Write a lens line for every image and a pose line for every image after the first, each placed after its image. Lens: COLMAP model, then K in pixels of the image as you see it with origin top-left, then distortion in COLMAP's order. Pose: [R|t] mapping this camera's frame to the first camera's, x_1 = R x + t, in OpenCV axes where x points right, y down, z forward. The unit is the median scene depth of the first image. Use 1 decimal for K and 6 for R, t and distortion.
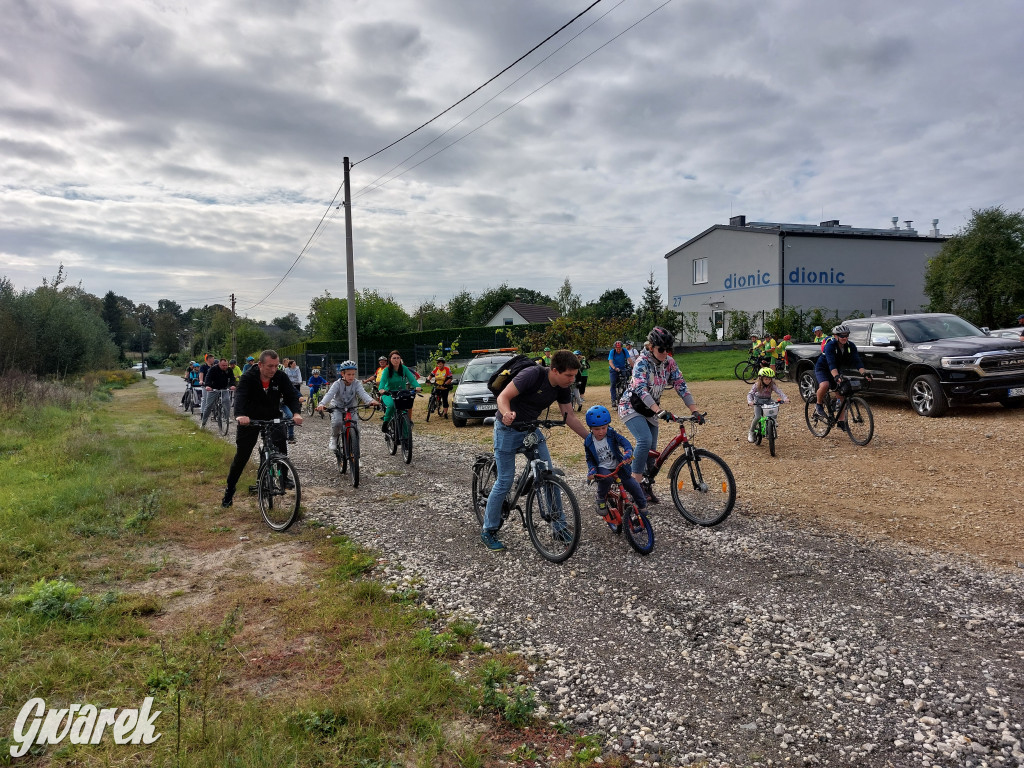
lens RADIAL K [[684.6, 0, 516.4], [0, 684.6, 362.0], [0, 0, 1]] dist [0.048207, -0.043190]
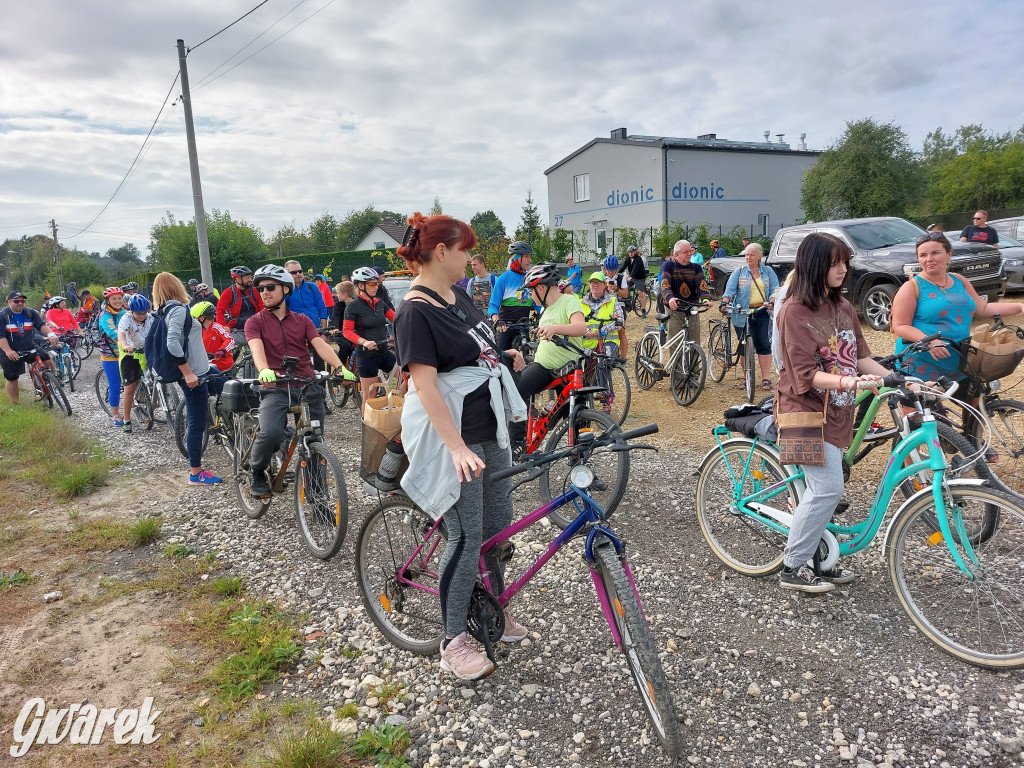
lens RADIAL K [[509.4, 0, 402.4], [0, 509.4, 342.5], [0, 0, 1]] dist [0.017892, -0.000300]
pose [[0.987716, -0.044342, 0.149834, -0.147867], [0.030504, 0.995159, 0.093422, 0.012241], [-0.153251, -0.087704, 0.984288, 0.506270]]
